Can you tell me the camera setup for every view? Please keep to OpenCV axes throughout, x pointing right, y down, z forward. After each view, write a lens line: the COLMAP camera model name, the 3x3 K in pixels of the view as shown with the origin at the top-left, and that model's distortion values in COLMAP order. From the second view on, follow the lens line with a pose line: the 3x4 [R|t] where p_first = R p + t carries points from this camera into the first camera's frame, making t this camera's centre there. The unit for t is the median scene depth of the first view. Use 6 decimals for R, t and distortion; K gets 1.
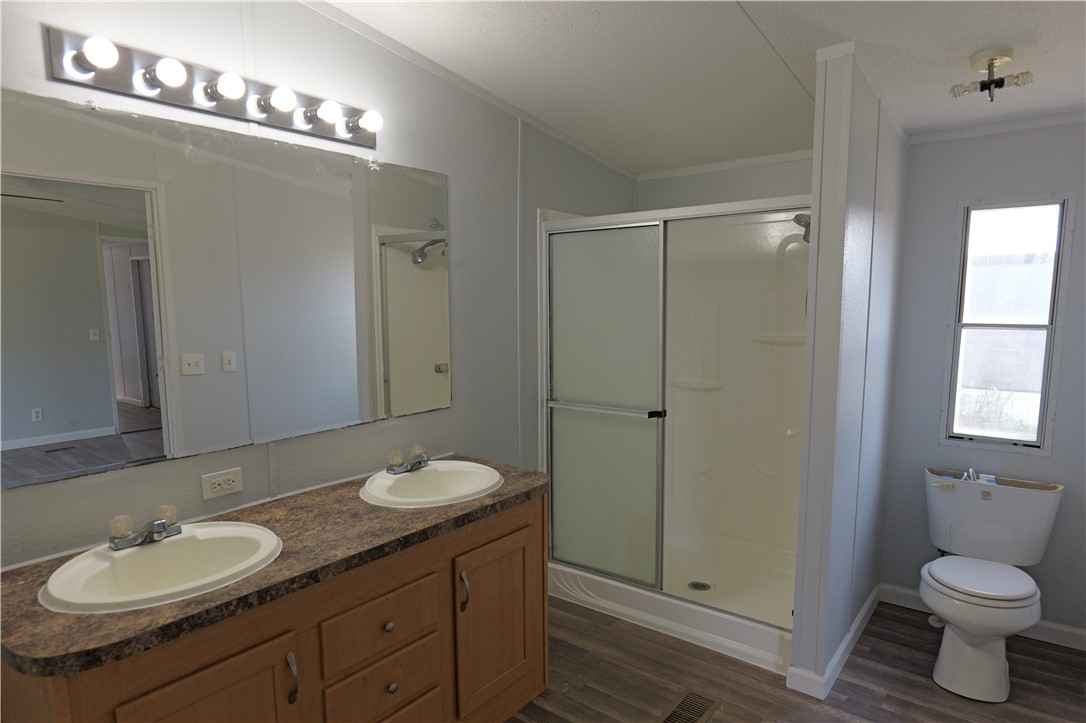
lens RADIAL K [[653.7, 0, 513.9], [0, 653.7, 392.0], [0, 0, 1]] dist [-0.017177, 0.001285]
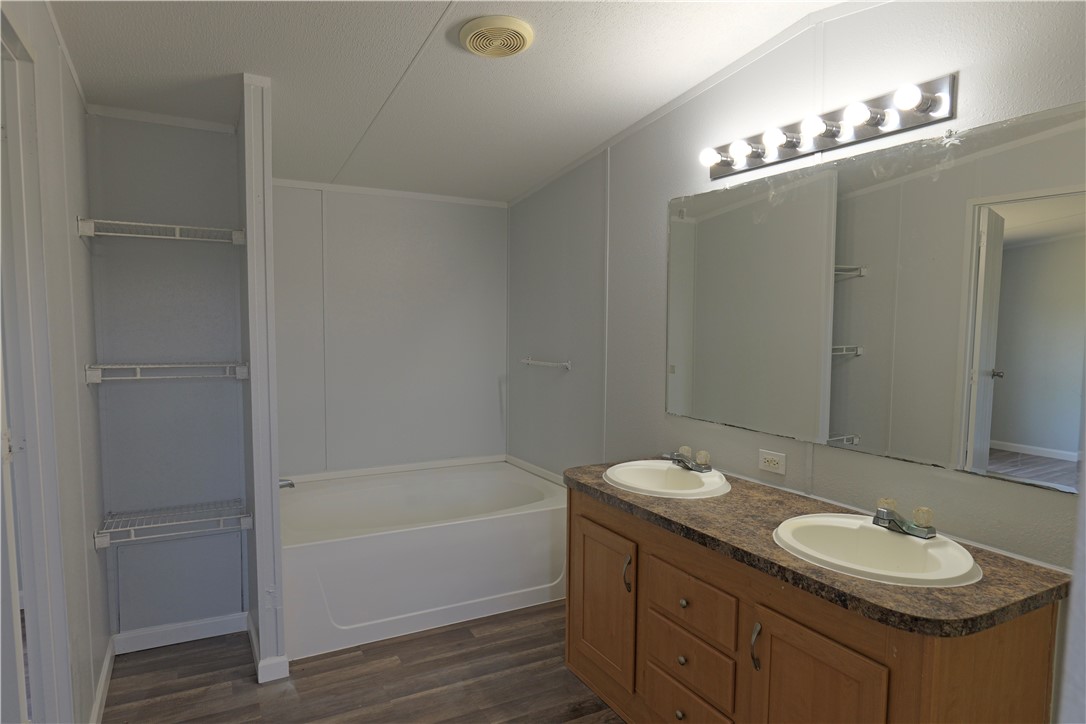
lens RADIAL K [[653.7, 0, 539.7], [0, 653.7, 361.6], [0, 0, 1]] dist [-0.017177, 0.001285]
pose [[-0.386115, 0.068572, -0.919899, 0.832020], [-0.124166, 0.984294, 0.125489, -0.143162], [0.914056, 0.162674, -0.371536, 1.036172]]
